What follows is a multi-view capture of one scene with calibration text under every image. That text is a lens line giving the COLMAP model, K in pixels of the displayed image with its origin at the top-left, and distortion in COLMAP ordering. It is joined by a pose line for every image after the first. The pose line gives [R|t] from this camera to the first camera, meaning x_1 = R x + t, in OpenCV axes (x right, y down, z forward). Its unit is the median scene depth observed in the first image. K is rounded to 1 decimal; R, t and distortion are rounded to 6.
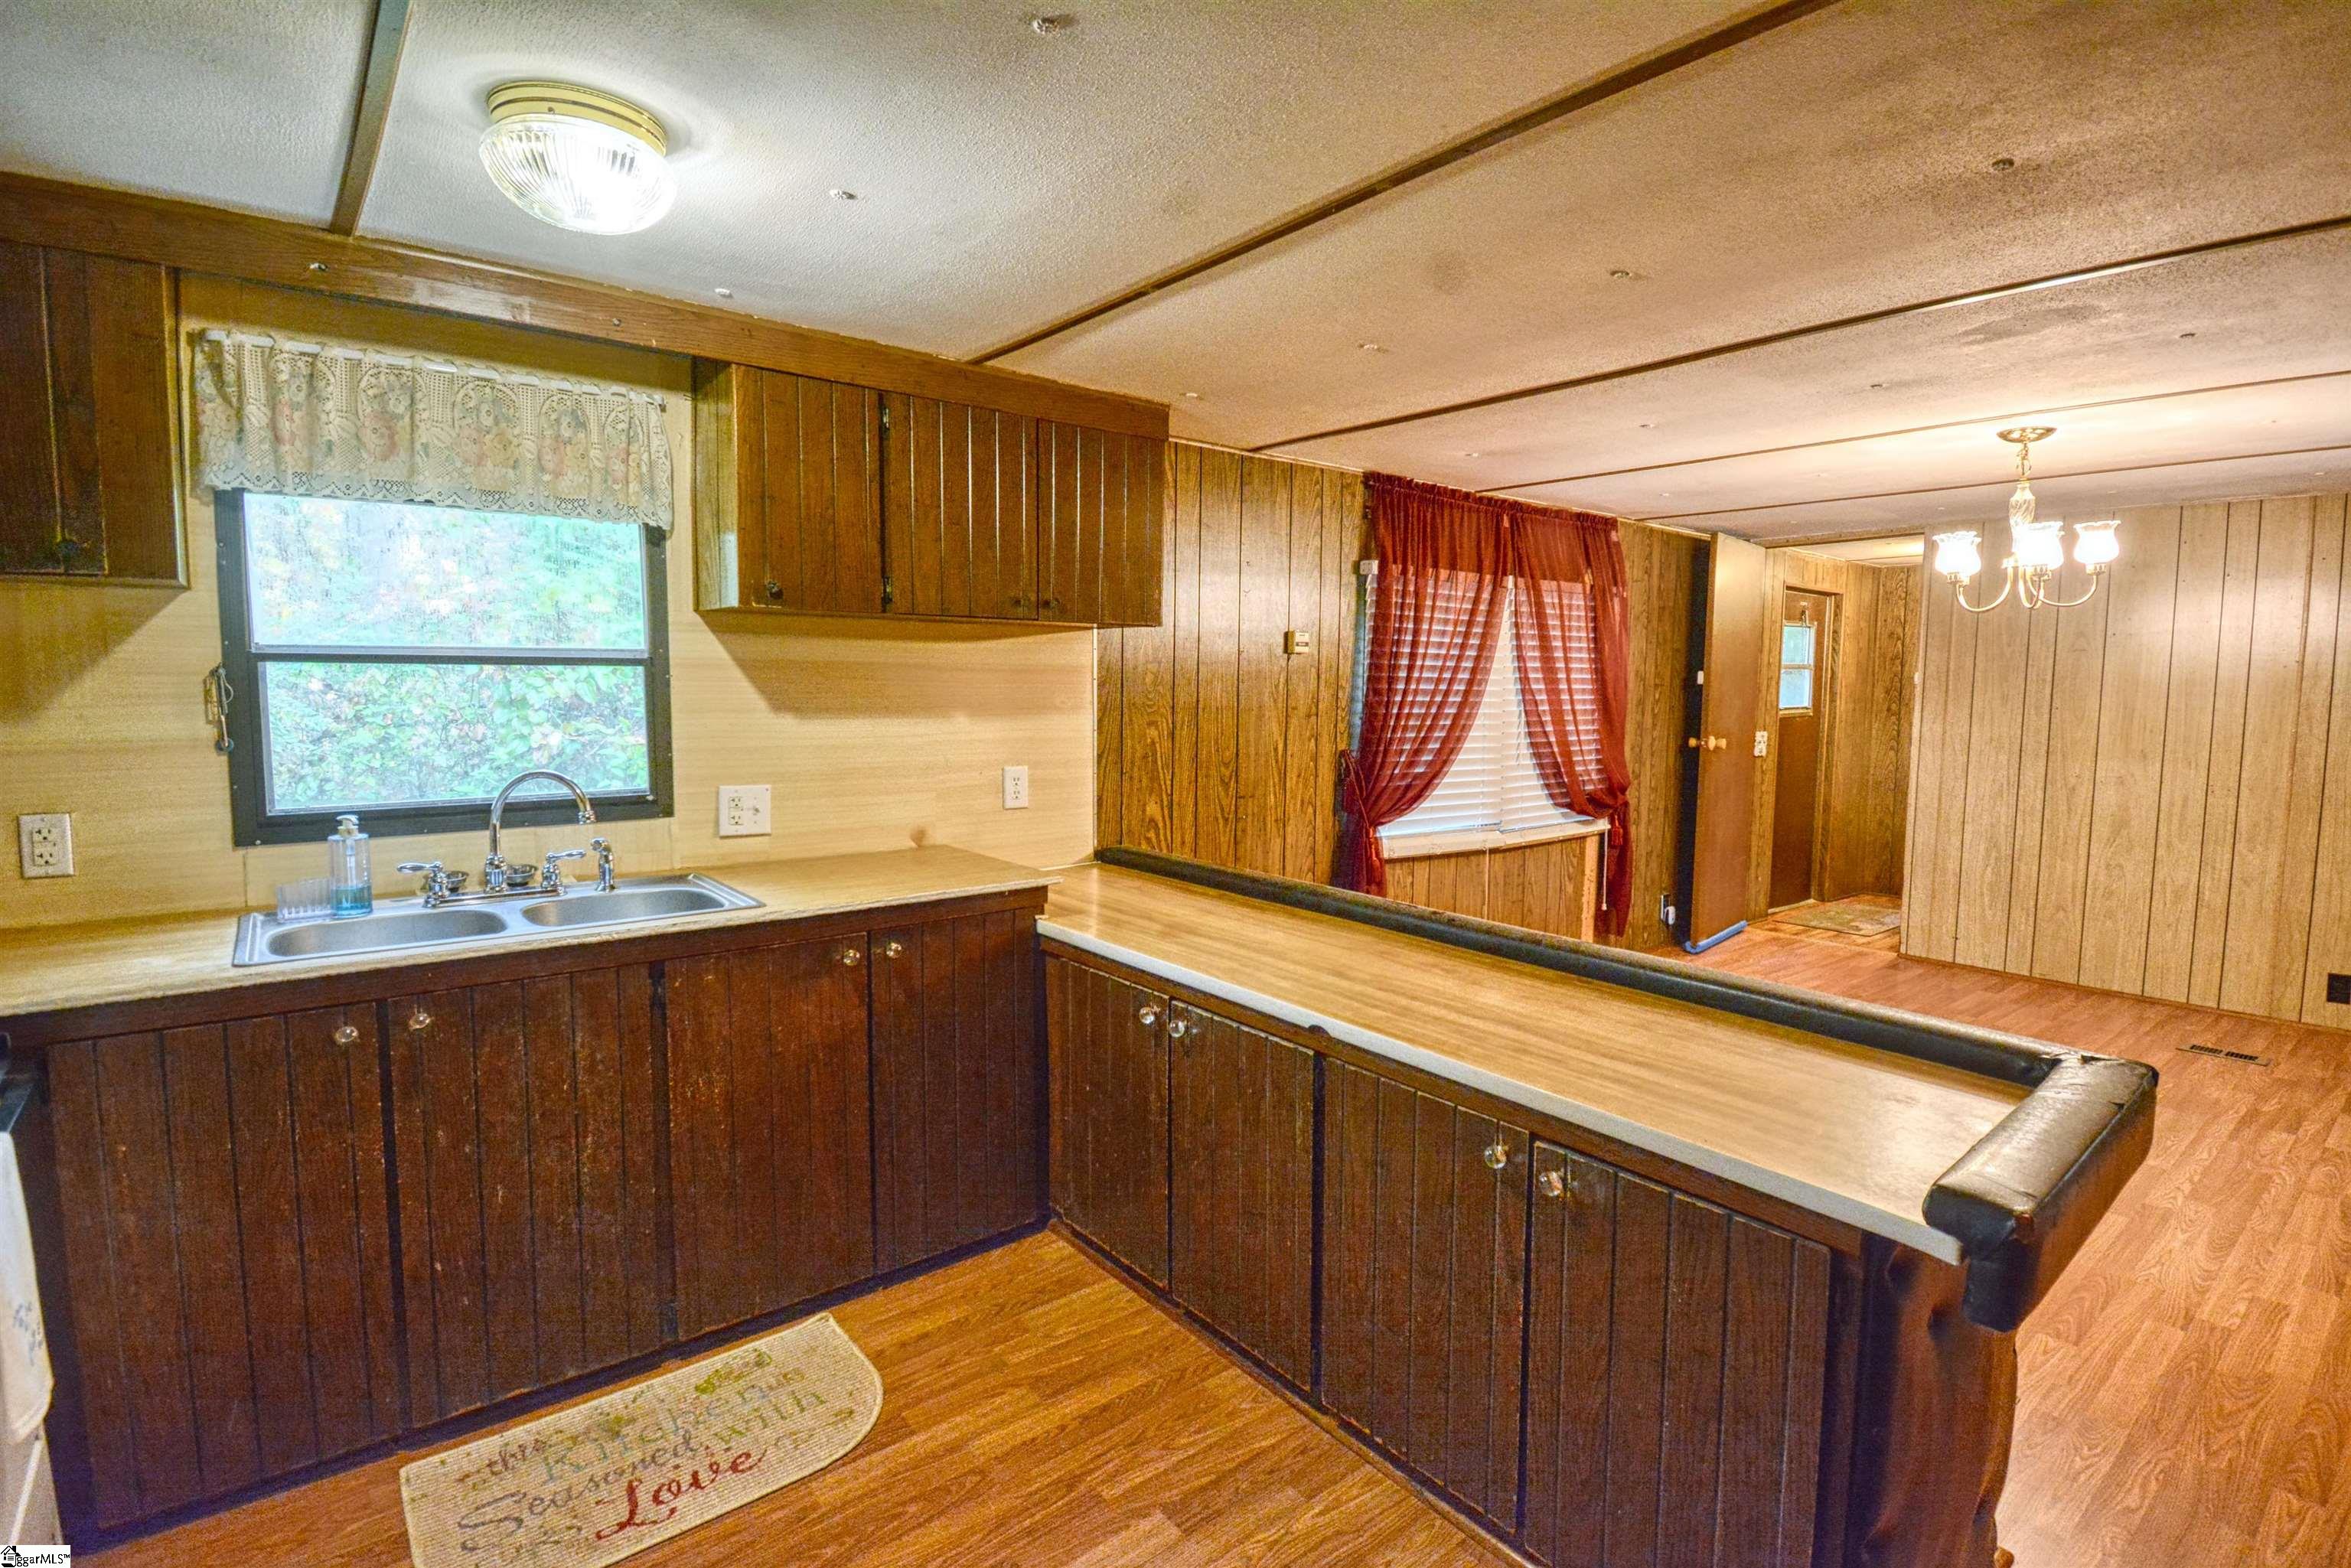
lens RADIAL K [[1116.8, 0, 1180.0], [0, 1116.8, 779.5], [0, 0, 1]] dist [0.012064, -0.019879]
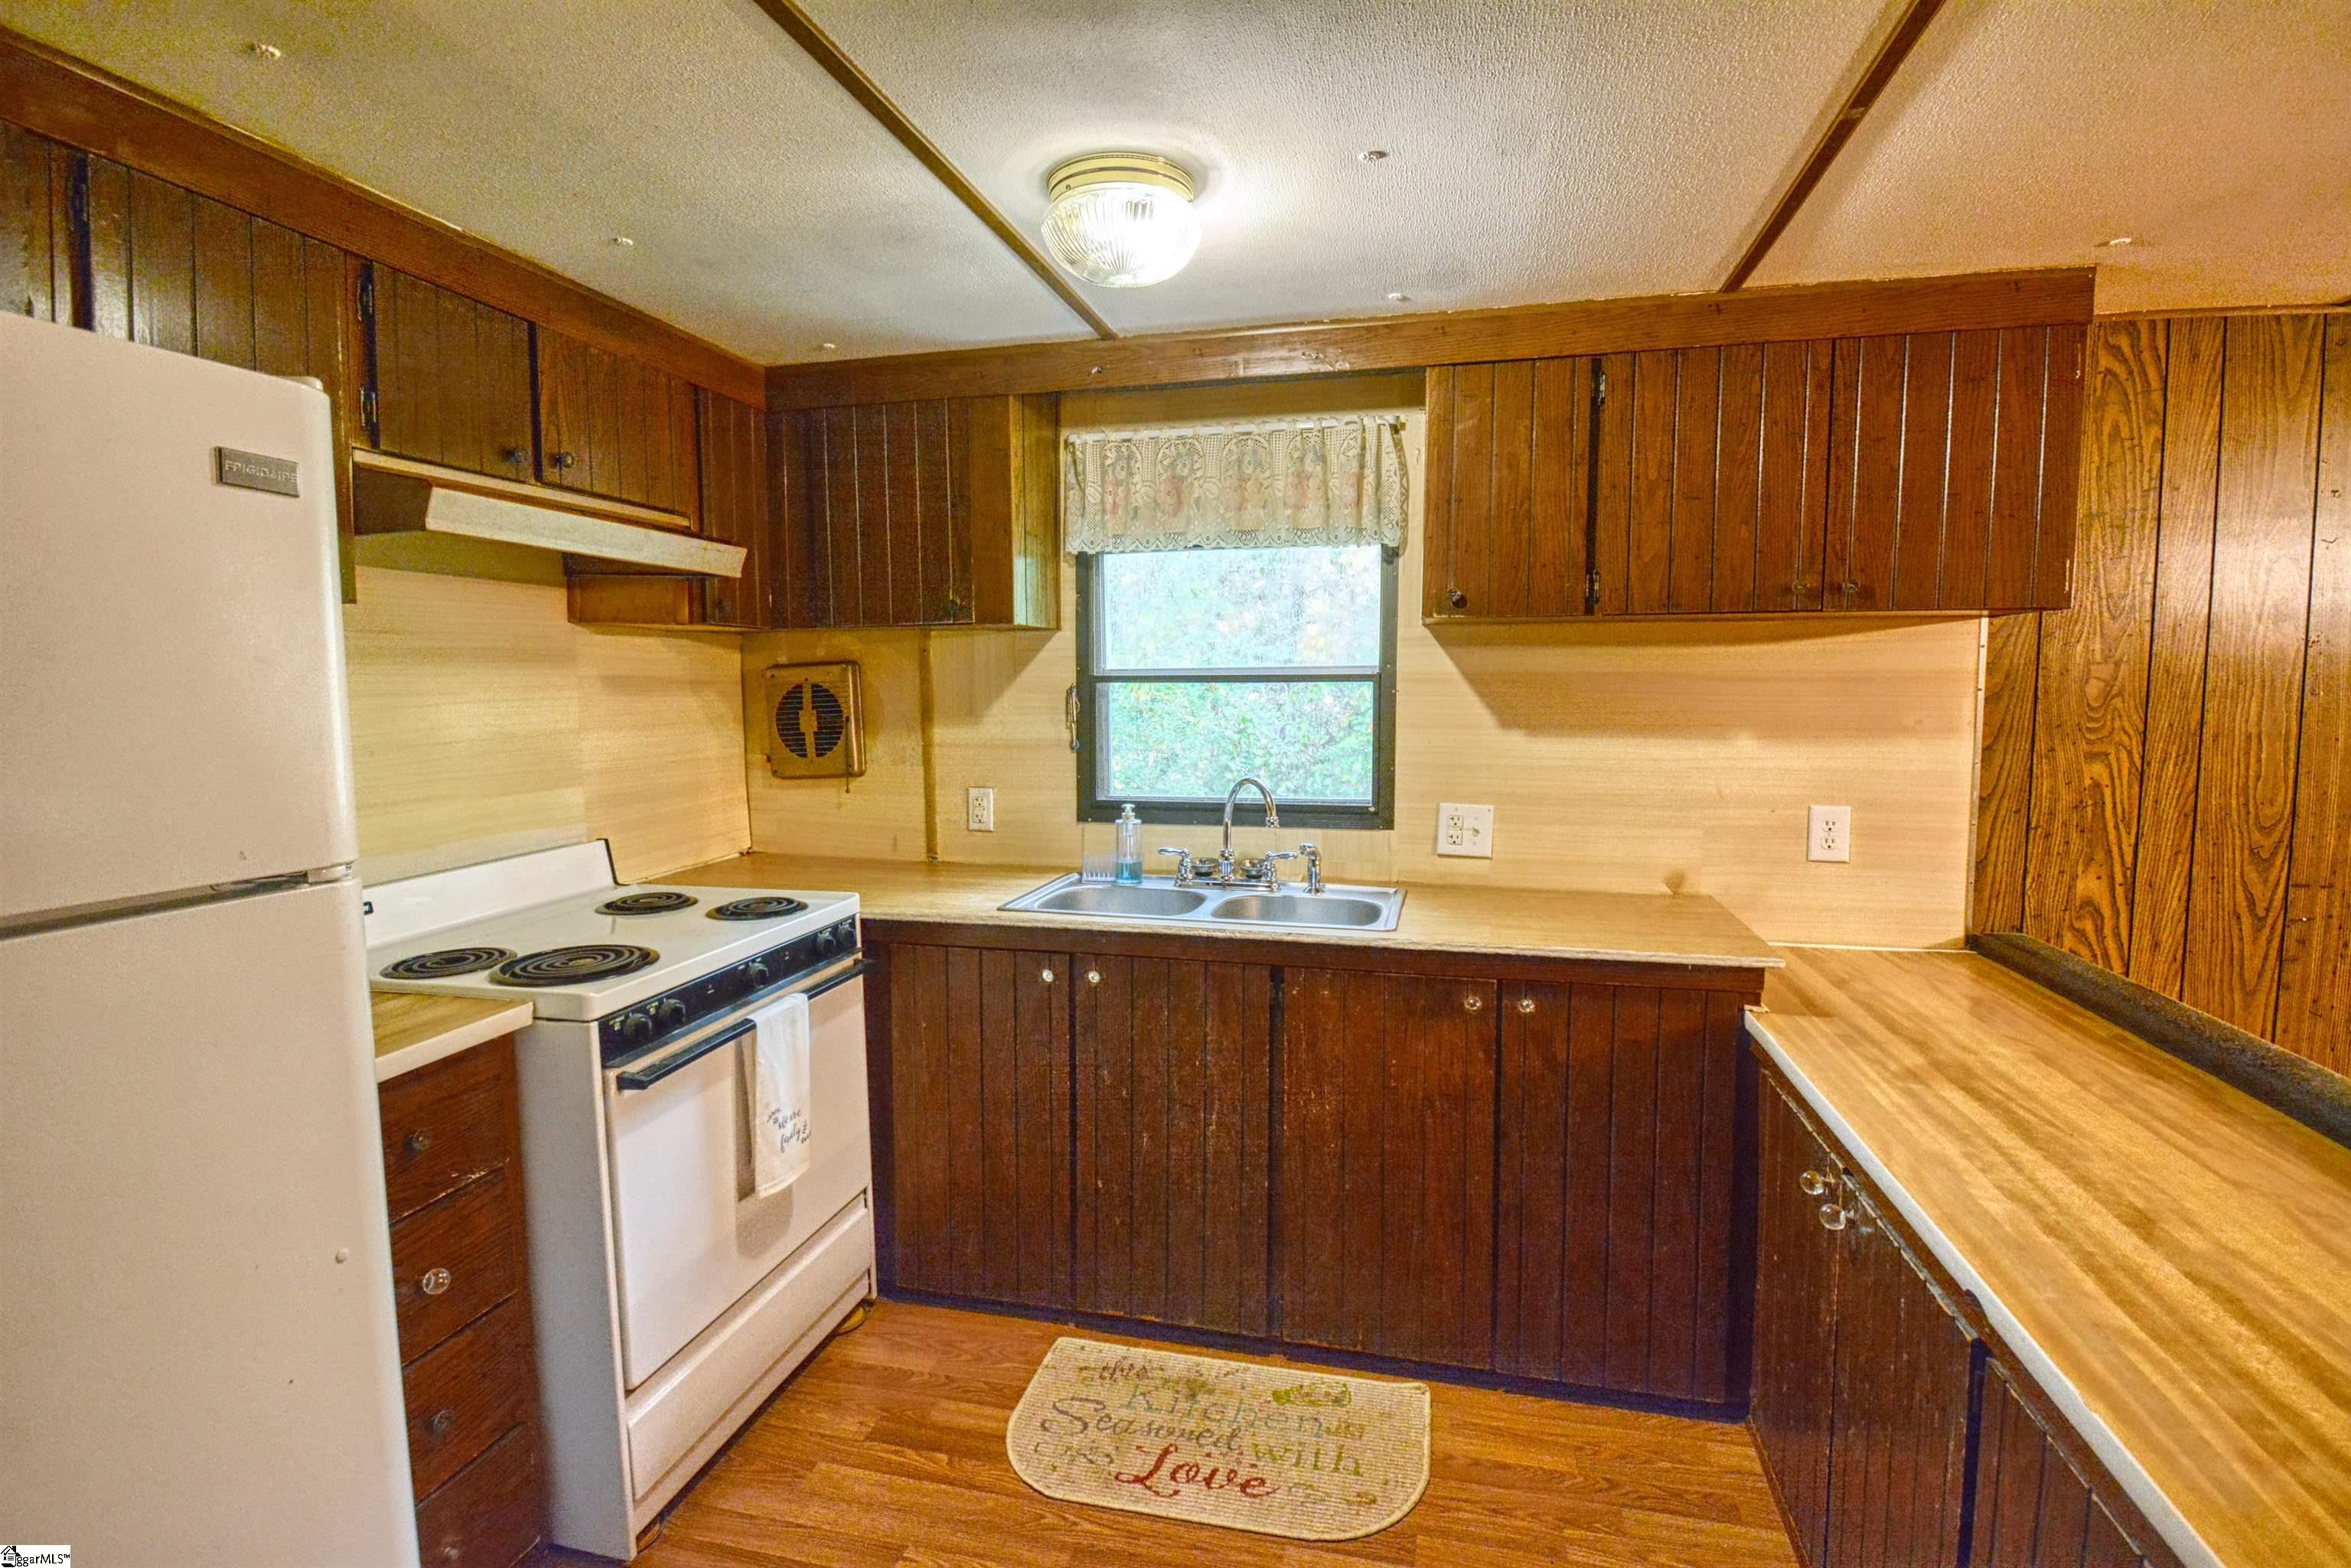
lens RADIAL K [[1116.8, 0, 1171.0], [0, 1116.8, 776.6], [0, 0, 1]] dist [0.012064, -0.019879]
pose [[0.600706, 0.053237, -0.797696, 0.279175], [-0.064911, 0.997734, 0.017706, -0.023776], [0.796831, 0.041143, 0.602800, 0.279819]]
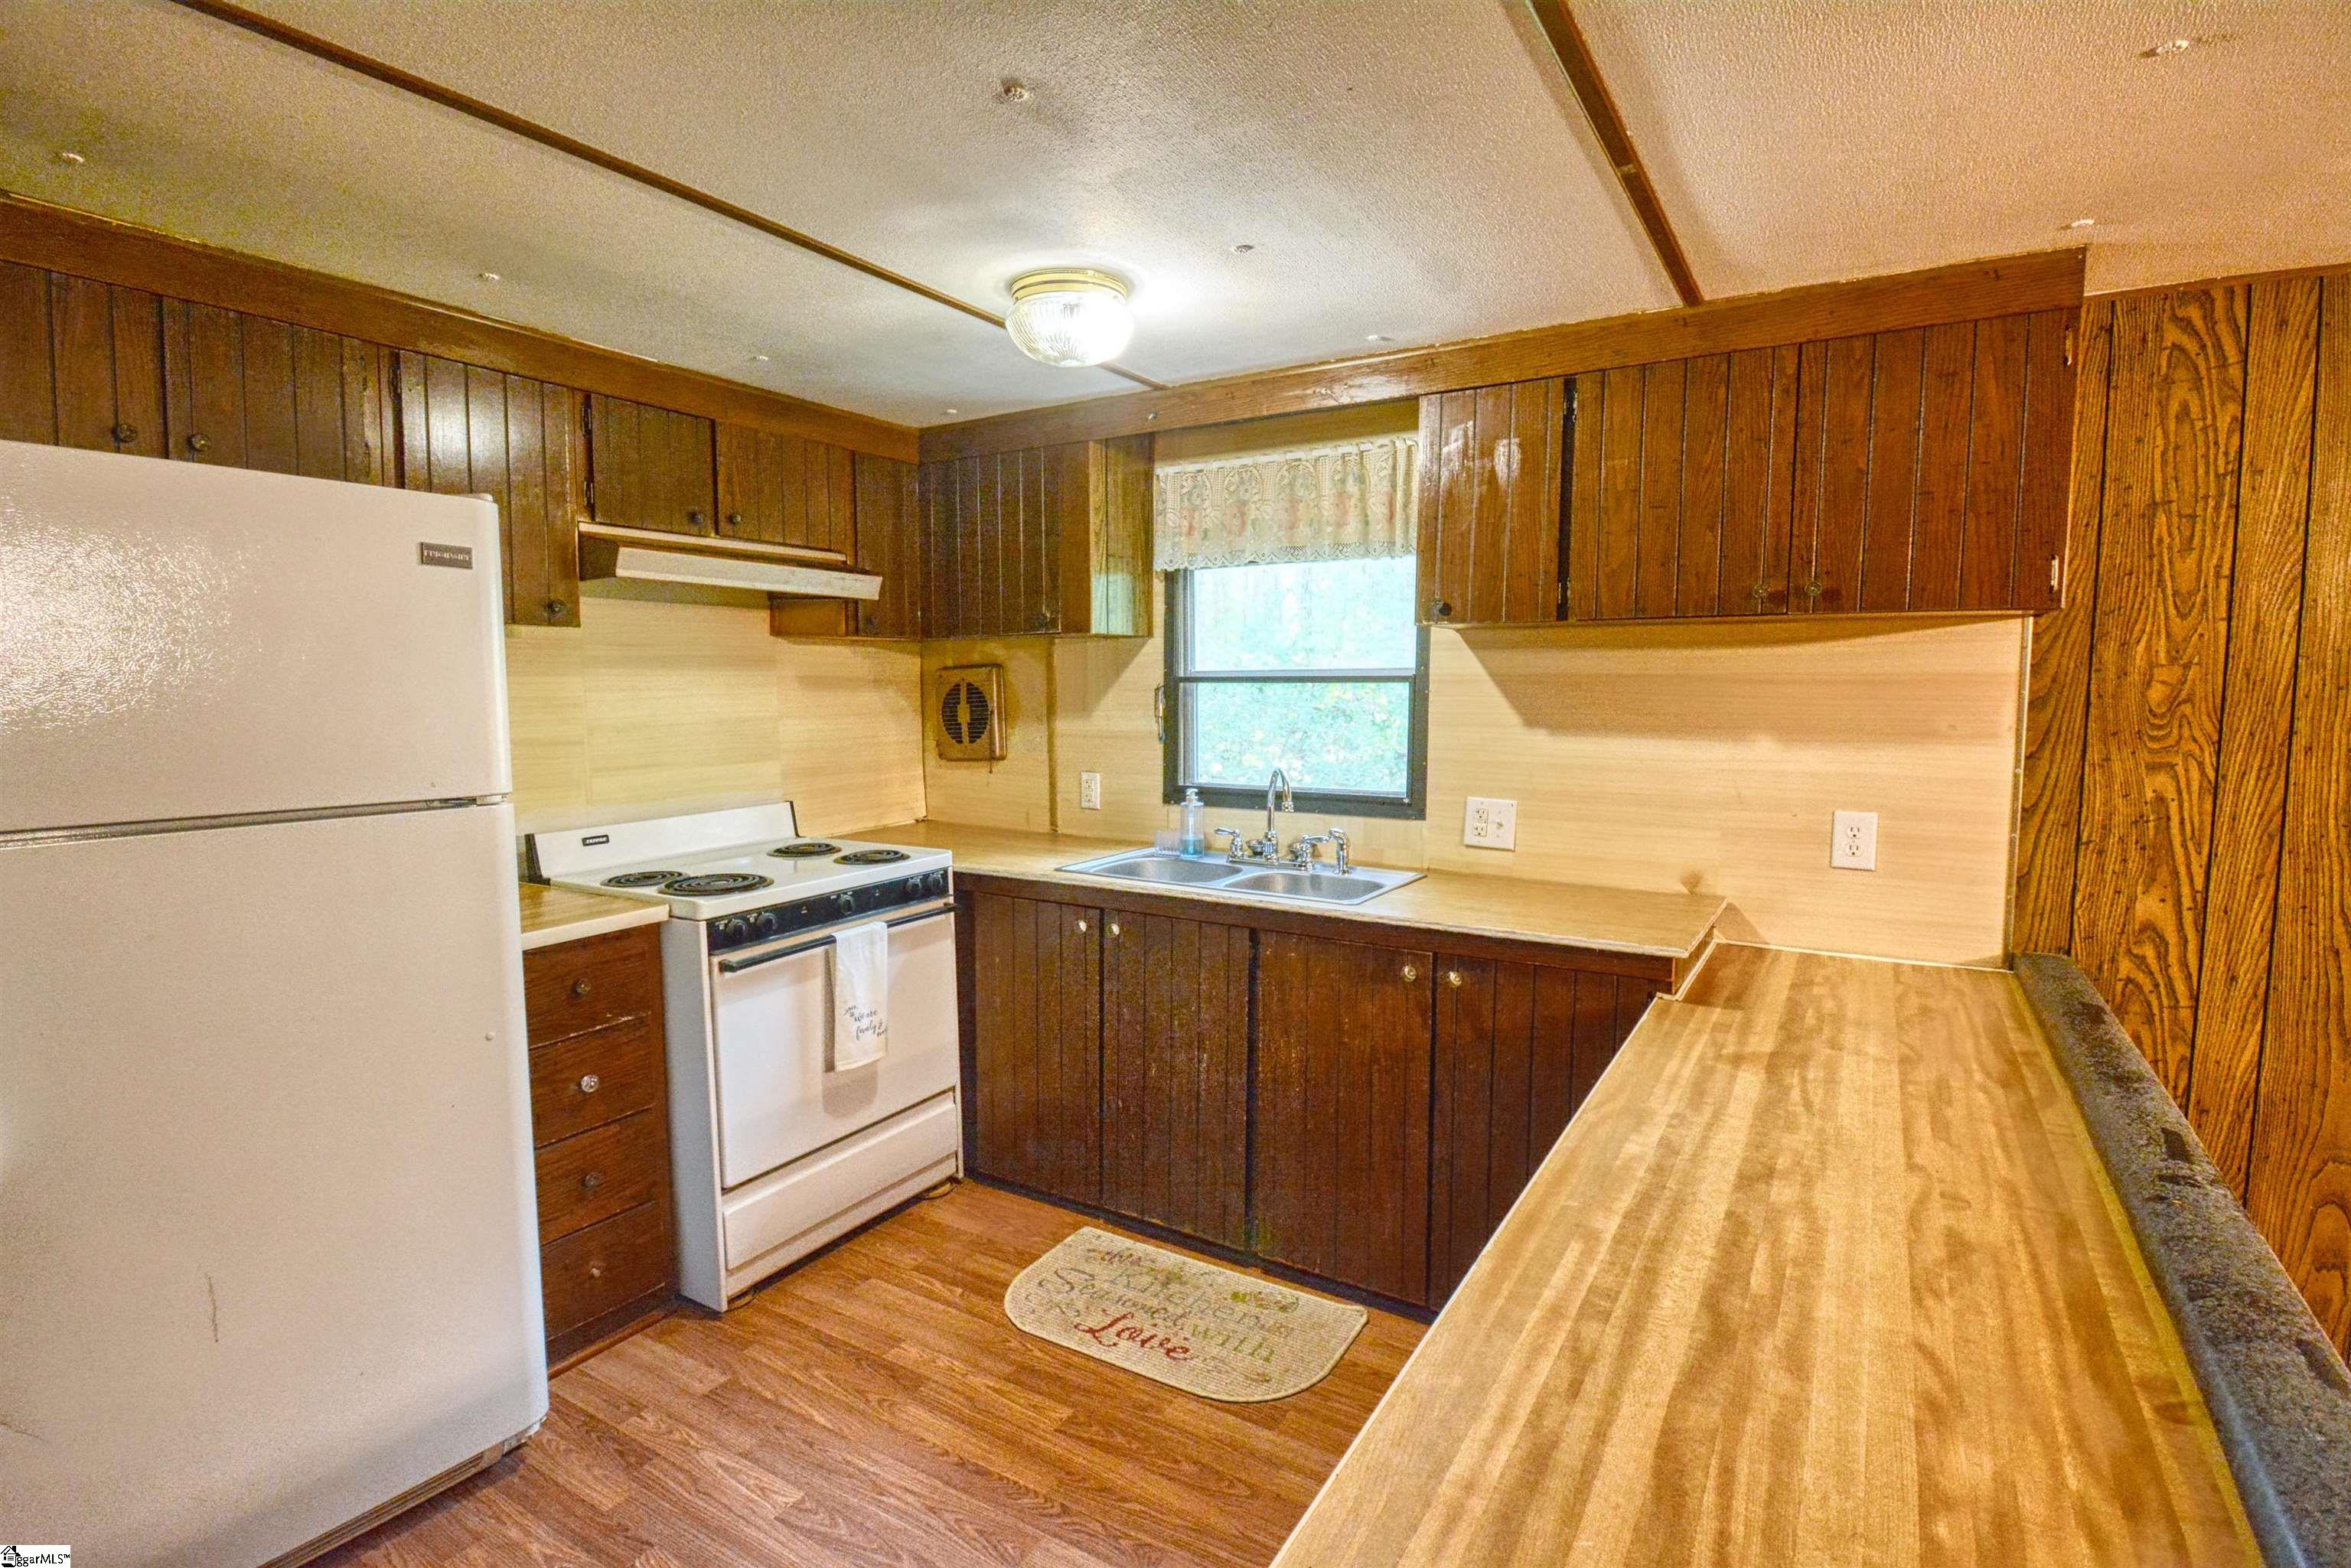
lens RADIAL K [[1116.8, 0, 1158.5], [0, 1116.8, 783.3], [0, 0, 1]] dist [0.012064, -0.019879]
pose [[0.325601, 0.073026, -0.942683, 0.592245], [-0.085112, 0.995229, 0.047699, -0.039610], [0.941669, 0.064702, 0.330263, 0.479801]]
